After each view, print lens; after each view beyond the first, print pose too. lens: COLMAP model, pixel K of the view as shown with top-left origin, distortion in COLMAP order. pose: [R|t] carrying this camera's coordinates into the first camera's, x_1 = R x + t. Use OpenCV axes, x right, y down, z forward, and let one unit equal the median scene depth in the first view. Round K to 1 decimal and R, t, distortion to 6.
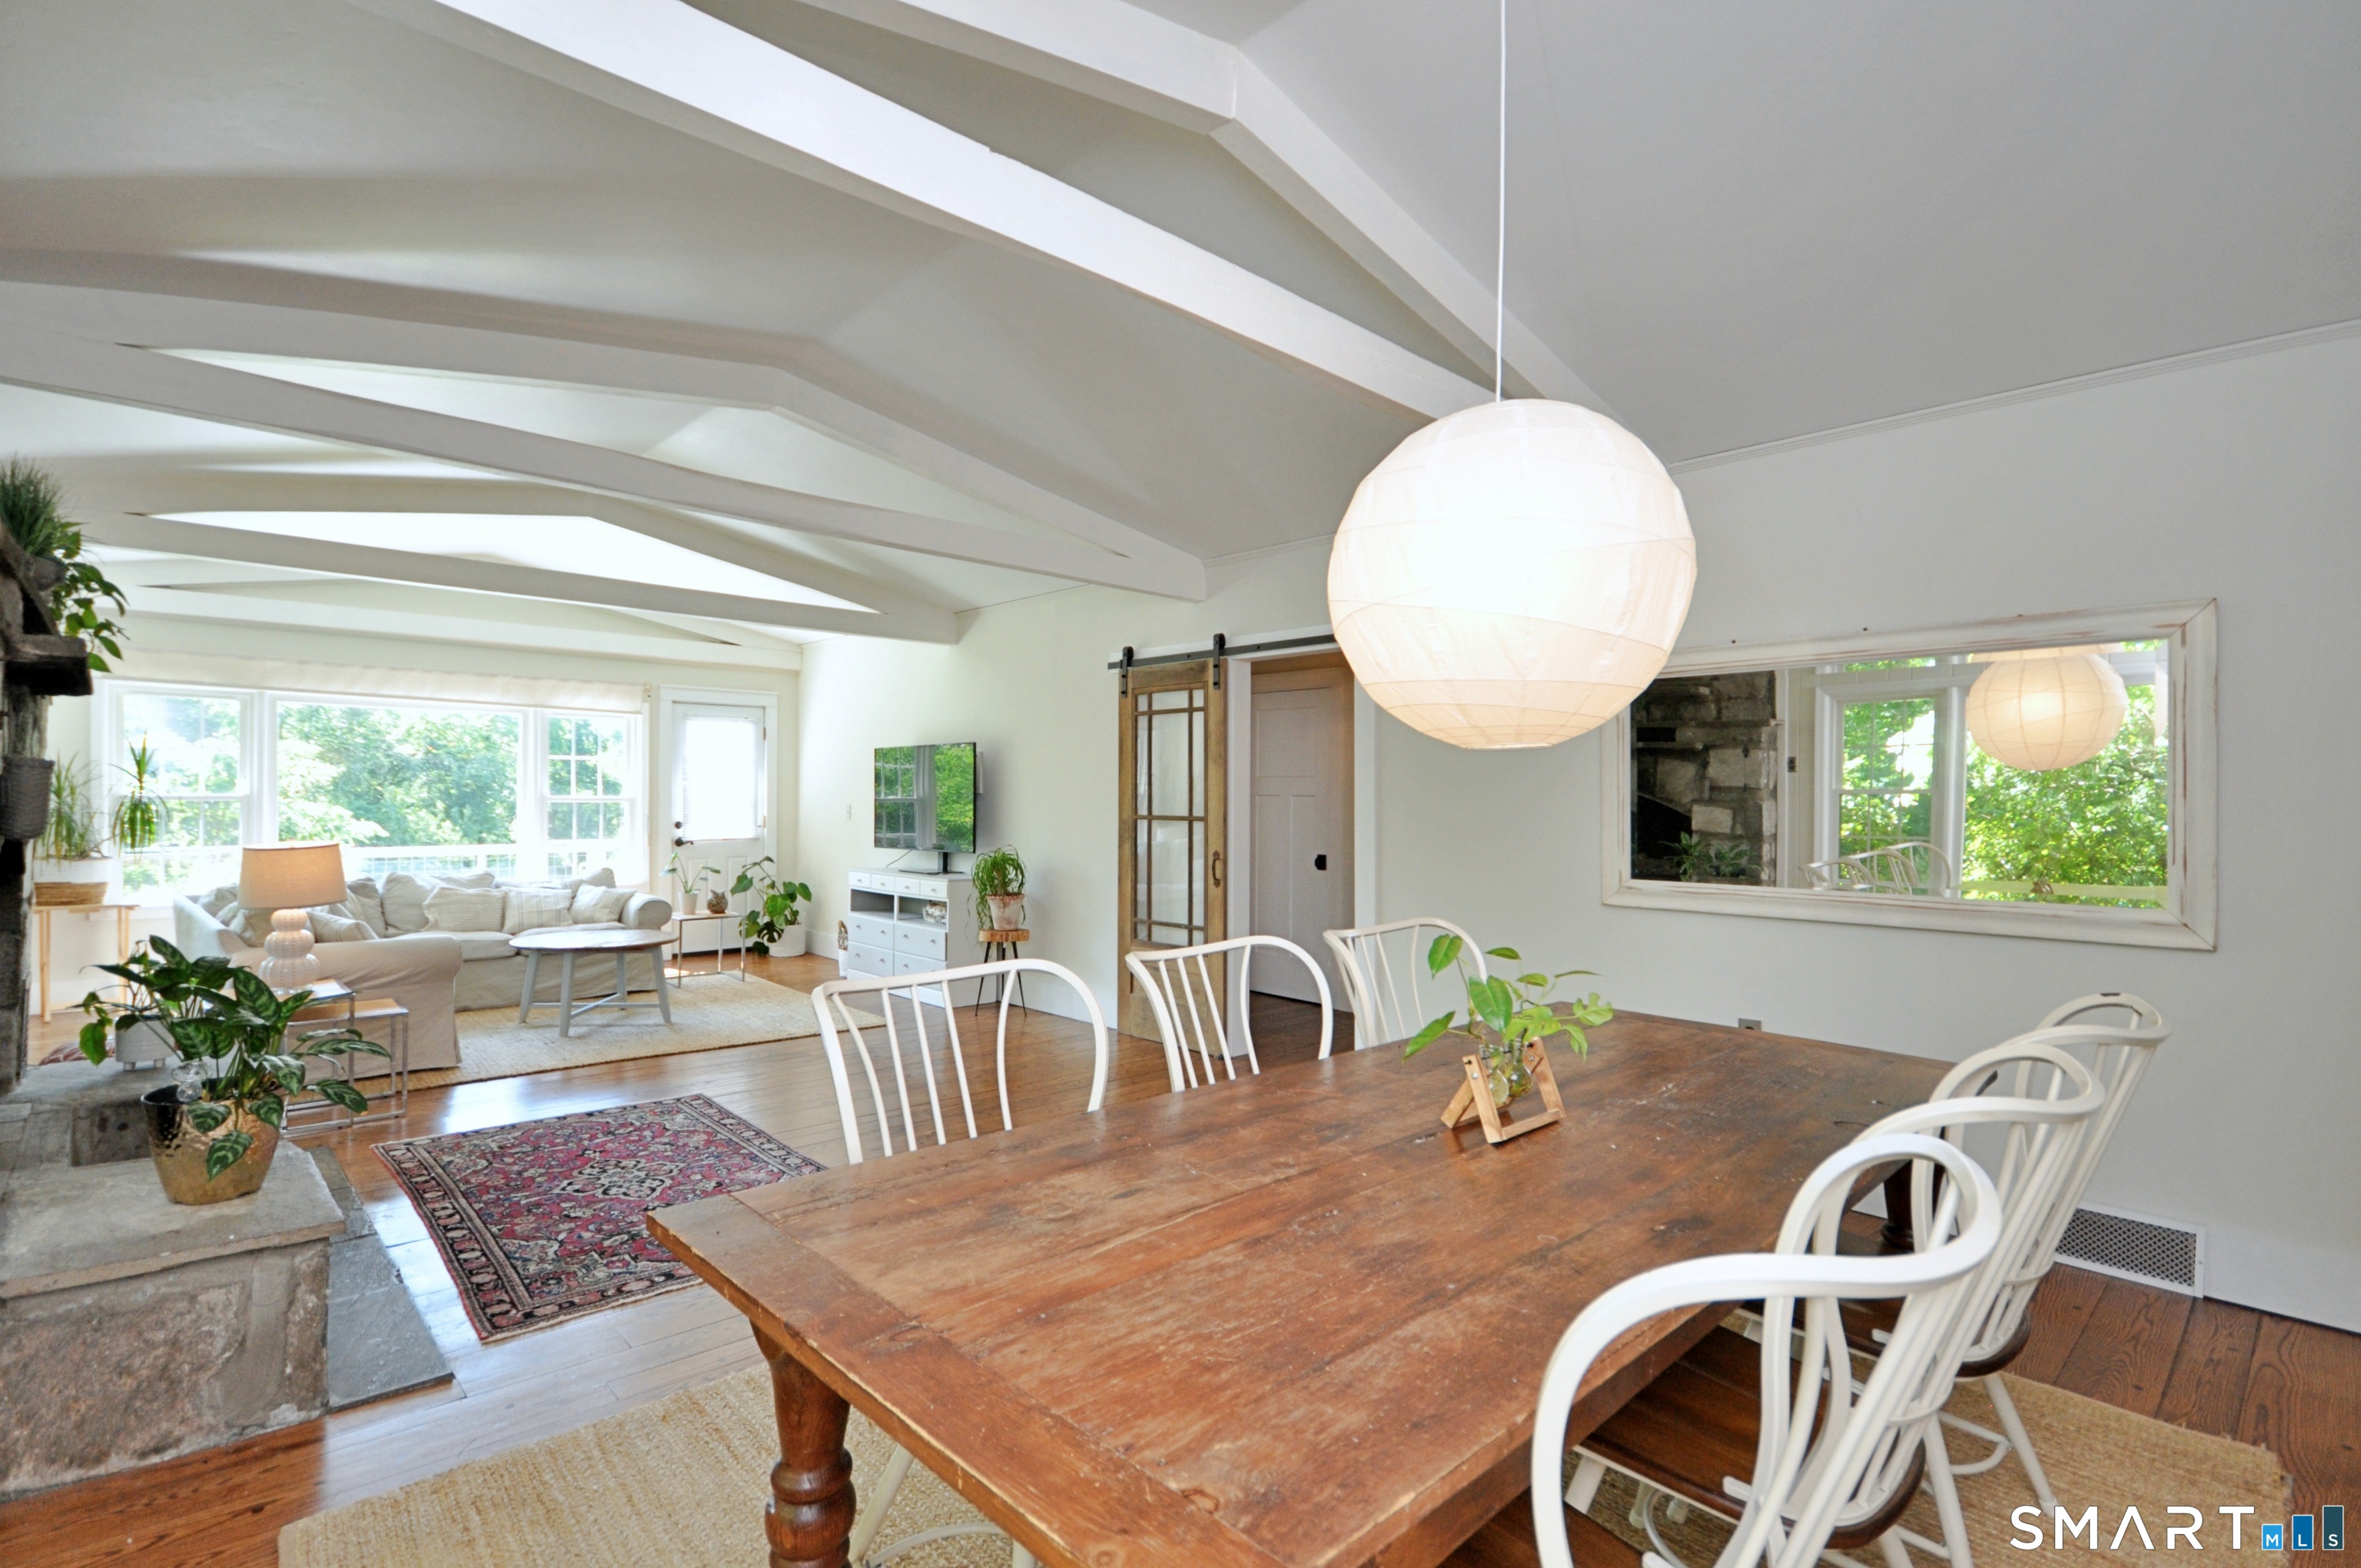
lens RADIAL K [[1057.9, 0, 1200.2], [0, 1057.9, 794.0], [0, 0, 1]] dist [0.017809, -0.018229]
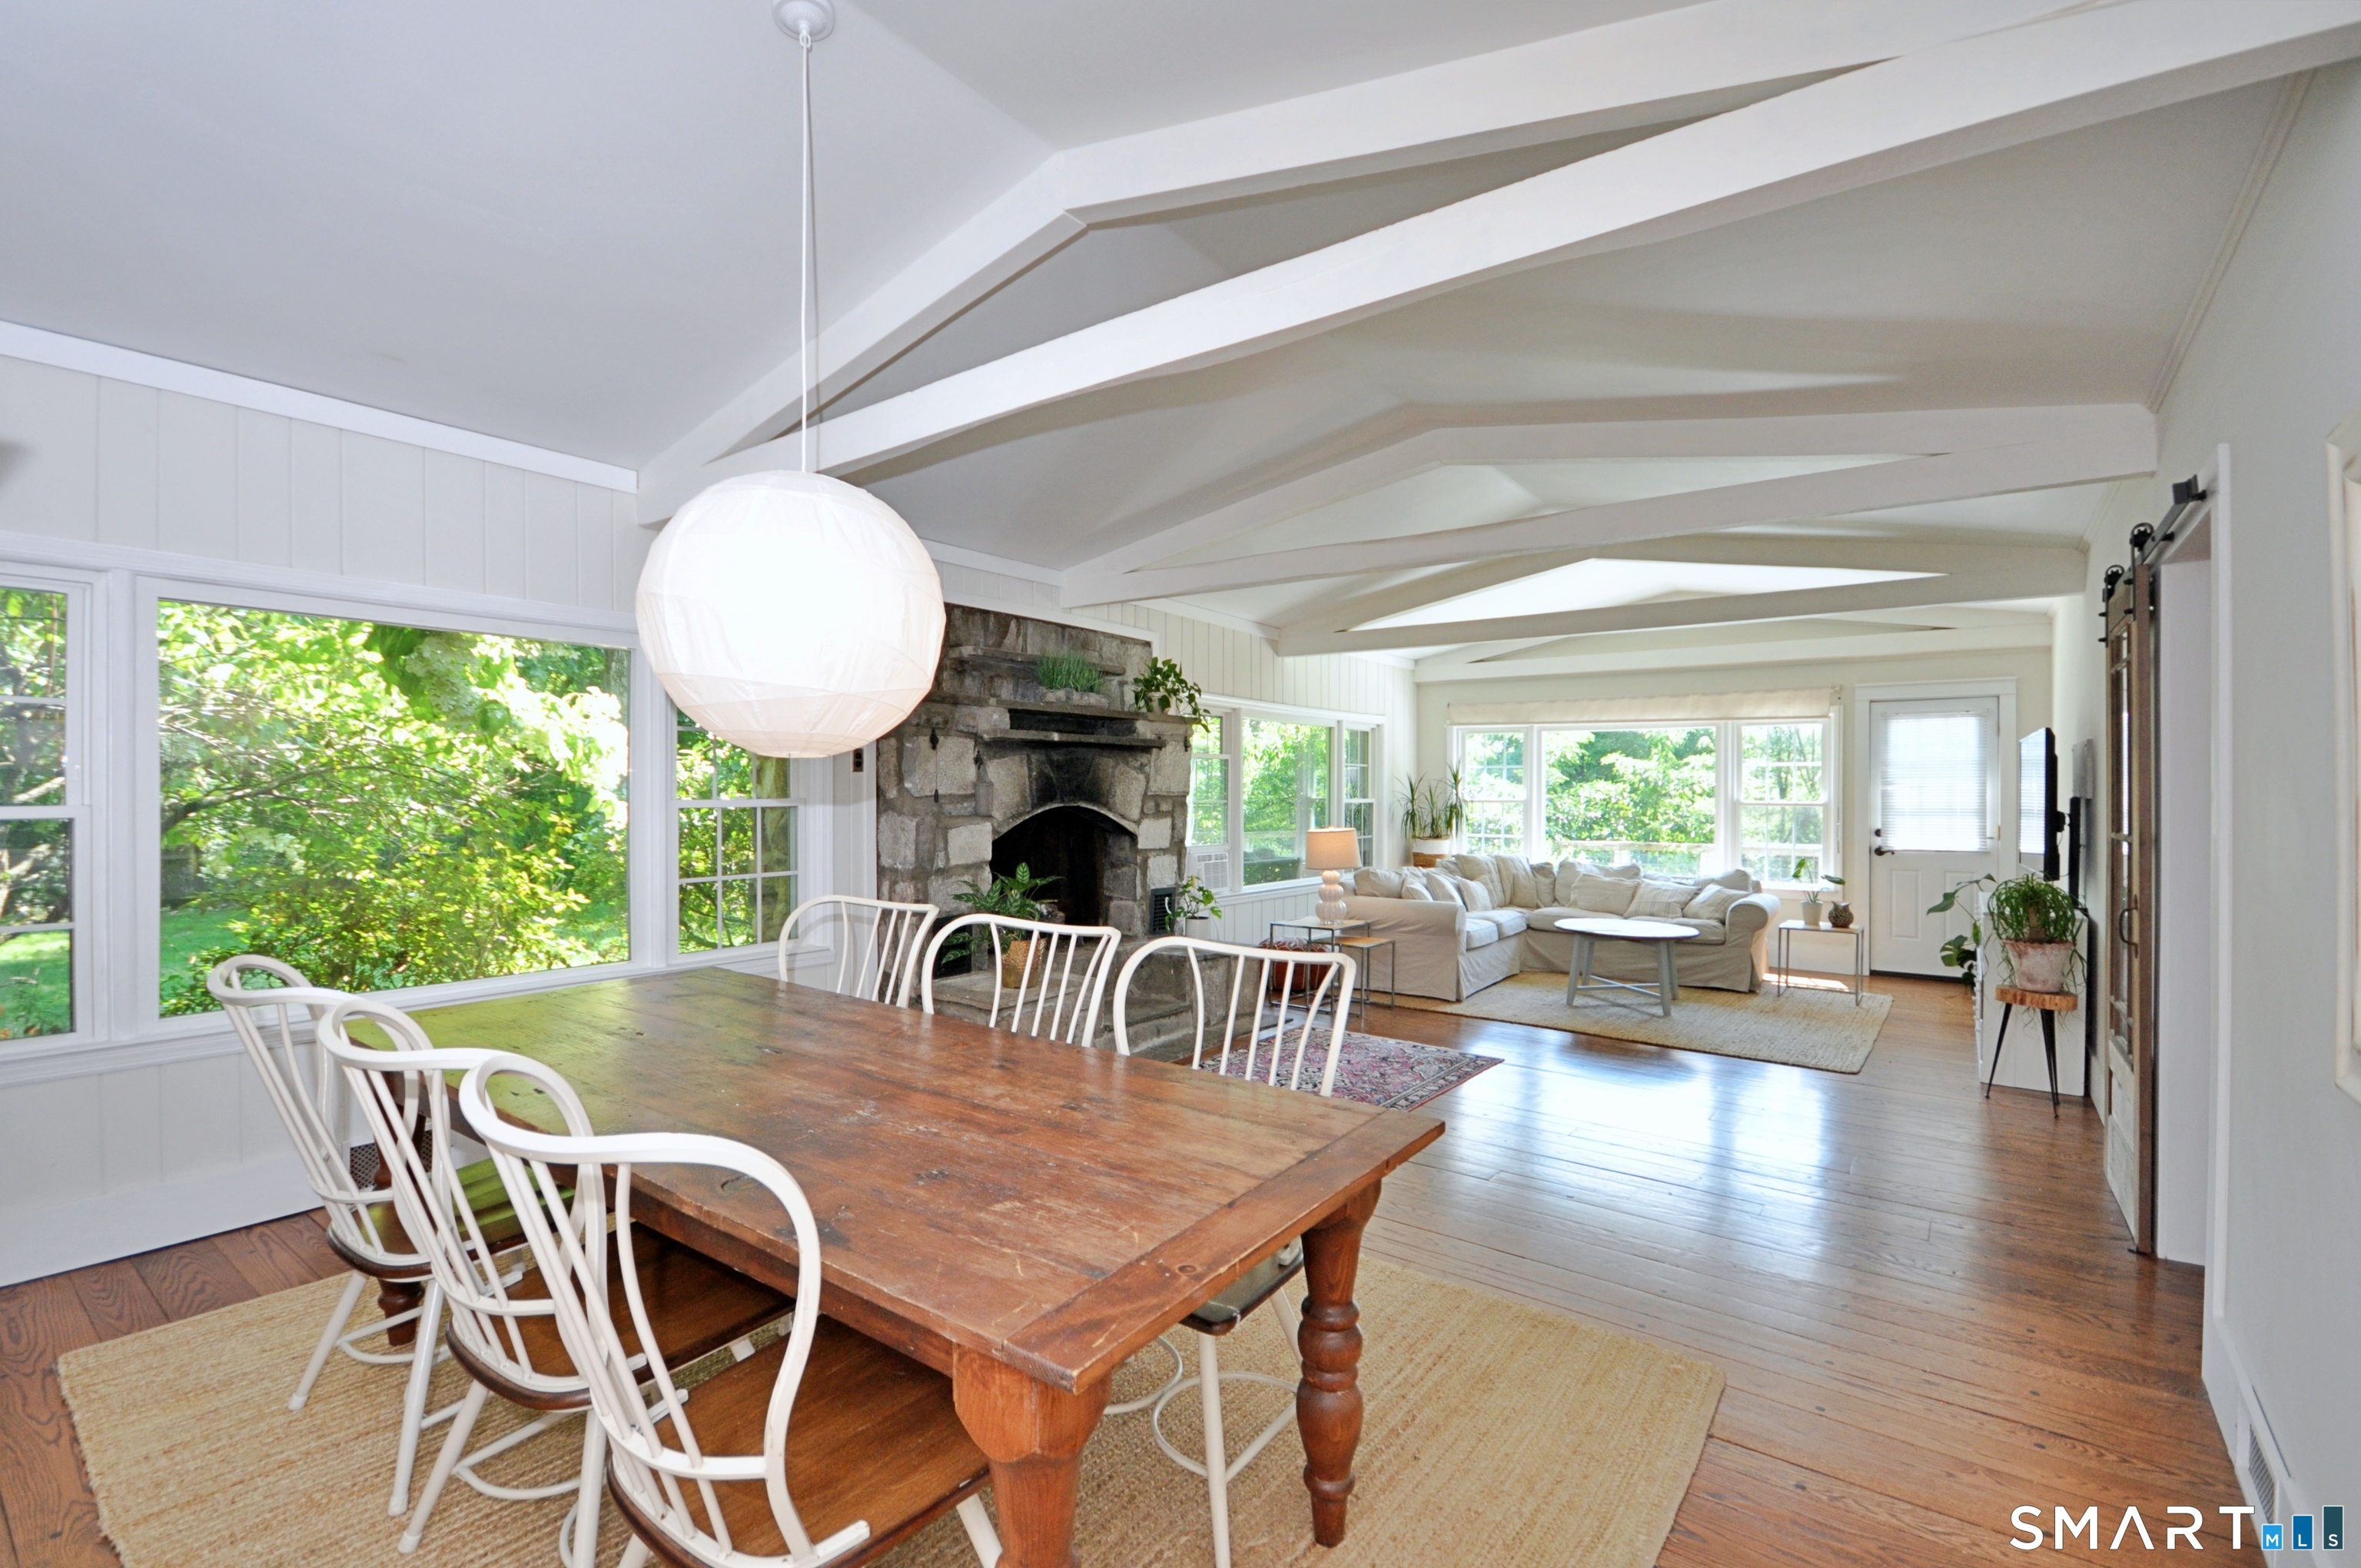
lens RADIAL K [[1057.9, 0, 1200.2], [0, 1057.9, 794.0], [0, 0, 1]] dist [0.017809, -0.018229]
pose [[0.180823, -0.003390, -0.983510, 0.348917], [-0.002579, 0.999989, -0.003920, 0.000355], [0.983512, 0.003245, 0.180813, 0.268849]]
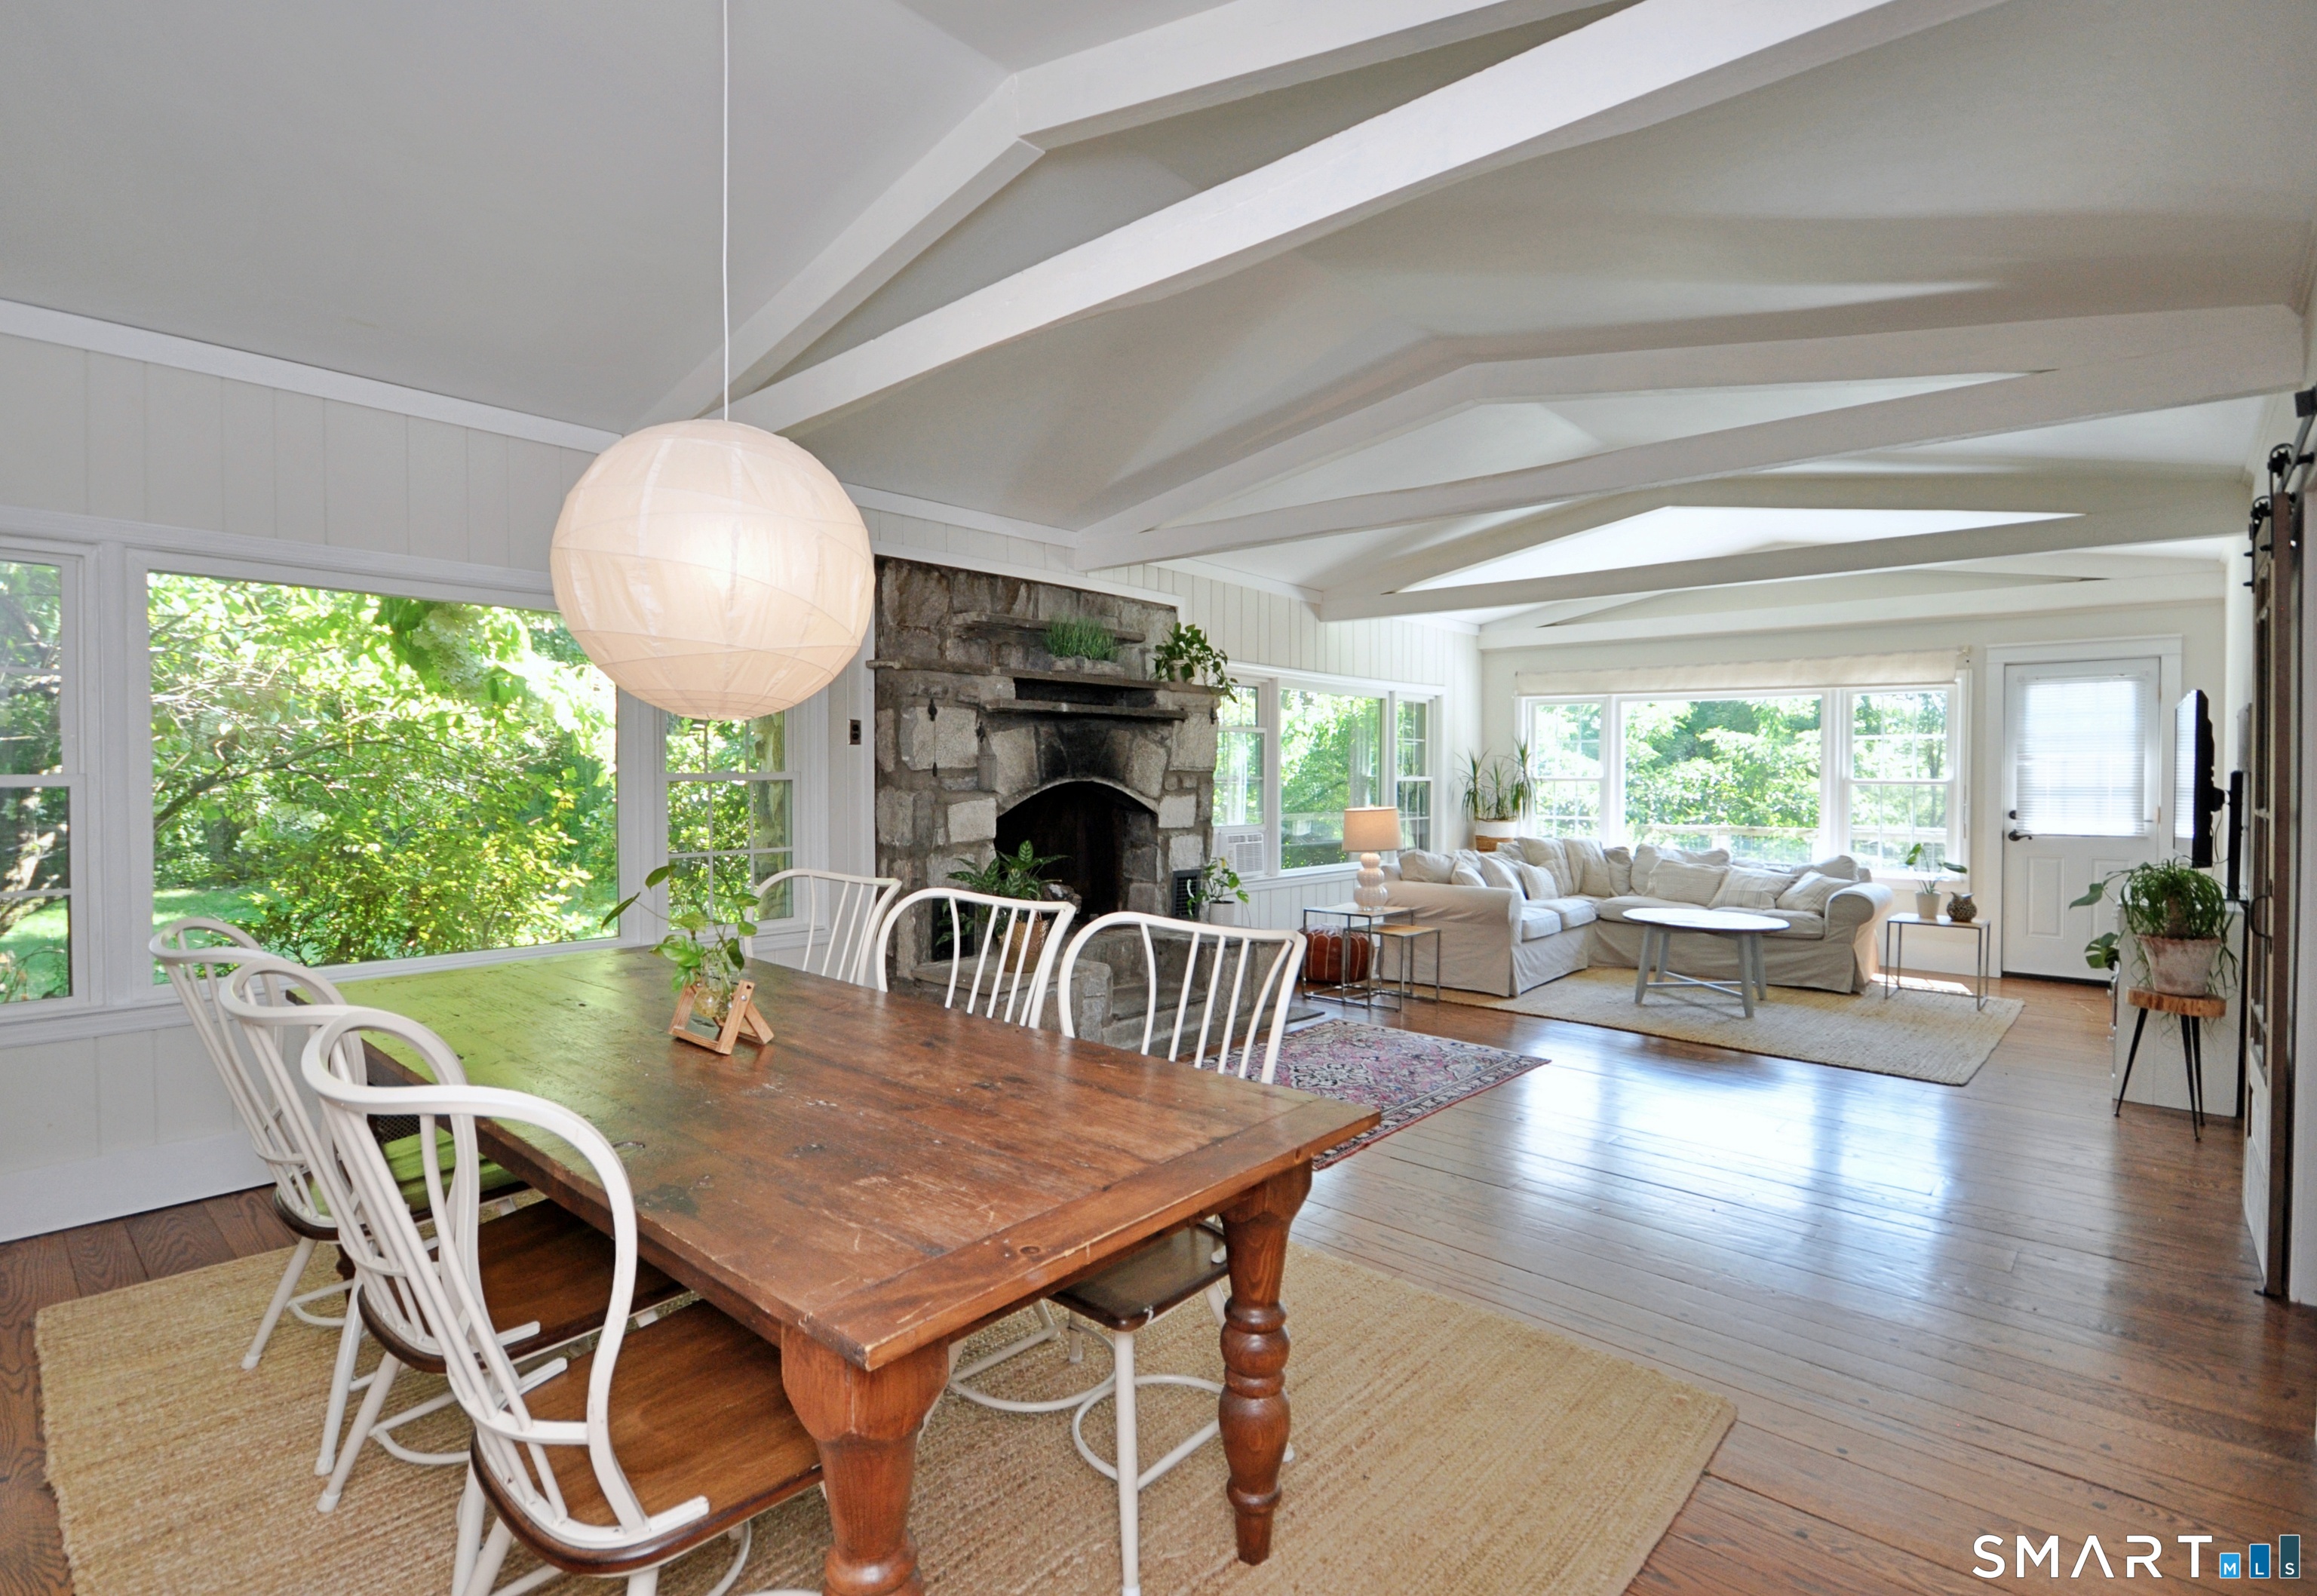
lens RADIAL K [[1132.4, 0, 1164.7], [0, 1132.4, 790.1], [0, 0, 1]] dist [0.018733, -0.018246]
pose [[0.087694, 0.009110, -0.996106, 0.351998], [-0.002920, 0.999956, 0.008888, 0.004785], [0.996143, 0.002130, 0.087717, 0.300627]]
